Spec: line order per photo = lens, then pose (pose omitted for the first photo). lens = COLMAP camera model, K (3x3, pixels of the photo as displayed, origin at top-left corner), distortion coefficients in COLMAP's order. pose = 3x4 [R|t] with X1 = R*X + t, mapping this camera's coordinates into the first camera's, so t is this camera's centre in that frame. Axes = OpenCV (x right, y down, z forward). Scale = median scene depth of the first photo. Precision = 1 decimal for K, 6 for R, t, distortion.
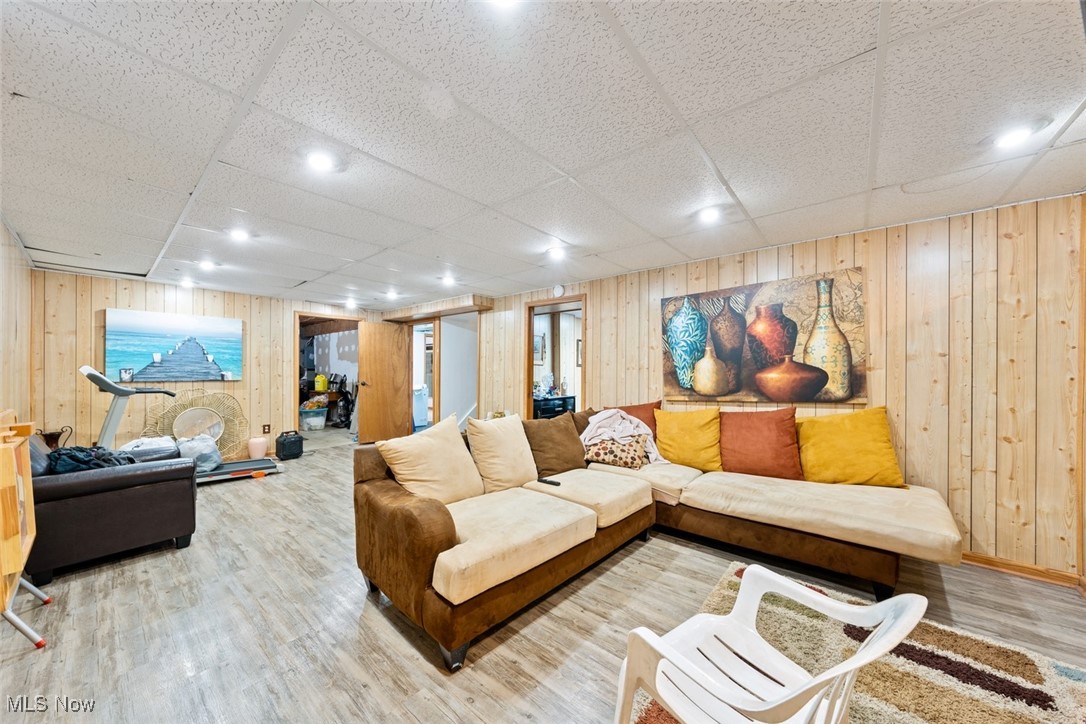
lens RADIAL K [[376.1, 0, 539.6], [0, 376.1, 368.9], [0, 0, 1]] dist [-0.001799, -0.000058]
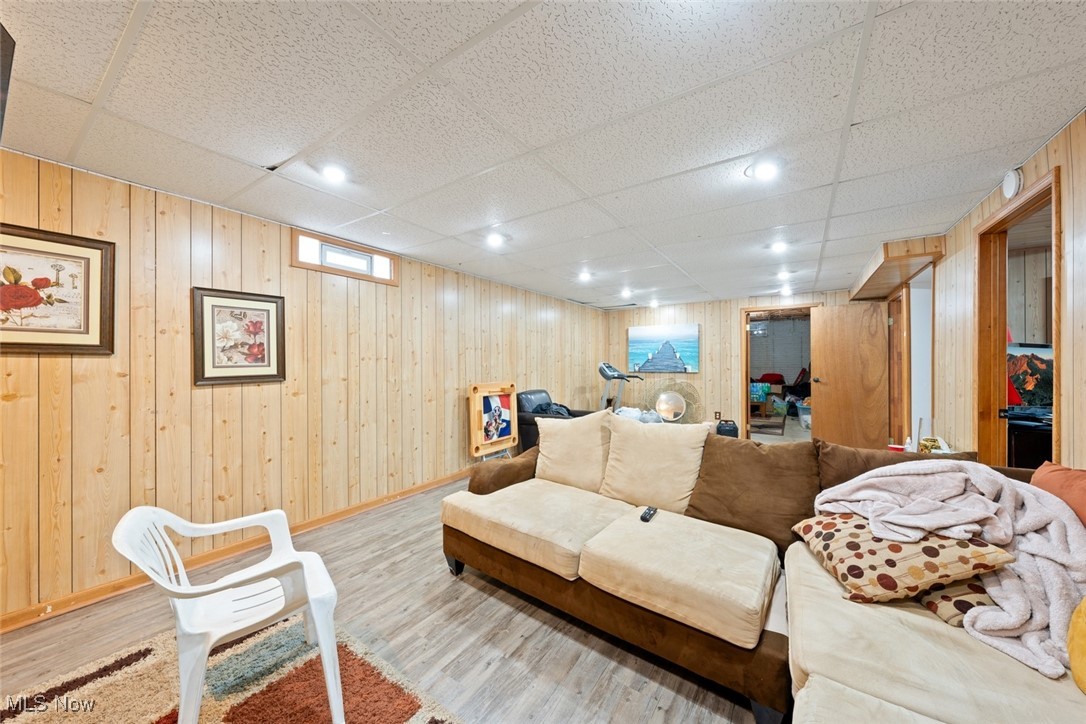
lens RADIAL K [[376.1, 0, 541.1], [0, 376.1, 360.9], [0, 0, 1]] dist [-0.001799, -0.000058]
pose [[0.104383, -0.010457, -0.994482, 0.506955], [0.006015, 0.999933, -0.009883, 0.000828], [0.994519, -0.004950, 0.104439, 0.478752]]
